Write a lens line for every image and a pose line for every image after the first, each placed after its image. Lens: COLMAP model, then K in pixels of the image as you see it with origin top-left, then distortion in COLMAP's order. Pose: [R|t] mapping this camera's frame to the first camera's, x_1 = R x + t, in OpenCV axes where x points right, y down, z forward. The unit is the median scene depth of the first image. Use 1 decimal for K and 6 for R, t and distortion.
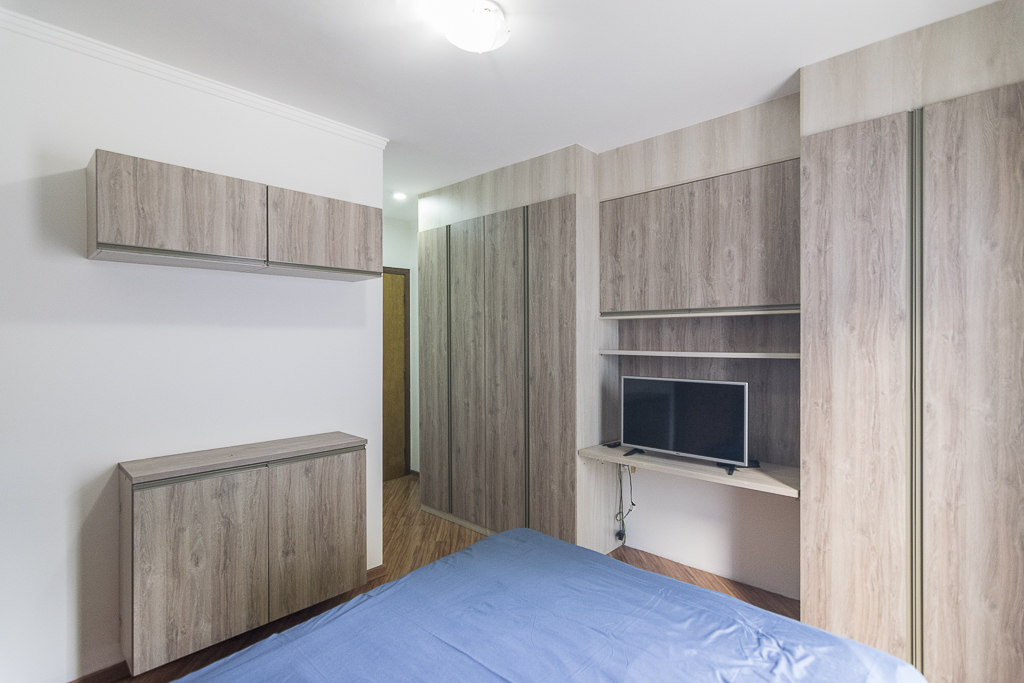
lens RADIAL K [[488.3, 0, 512.0], [0, 488.3, 341.5], [0, 0, 1]] dist [-0.003916, 0.001349]
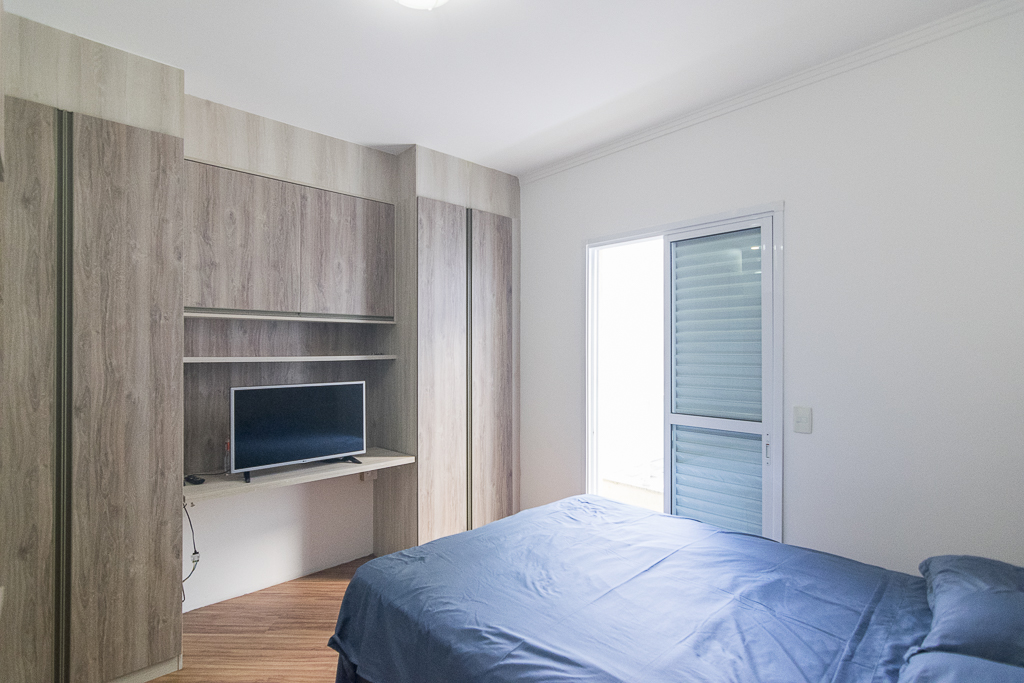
lens RADIAL K [[506.8, 0, 505.7], [0, 506.8, 341.3], [0, 0, 1]] dist [-0.003074, 0.000496]
pose [[0.068818, 0.013251, 0.997541, -0.611622], [0.004367, 0.999898, -0.013584, 0.006672], [-0.997620, 0.005291, 0.068753, 0.505530]]
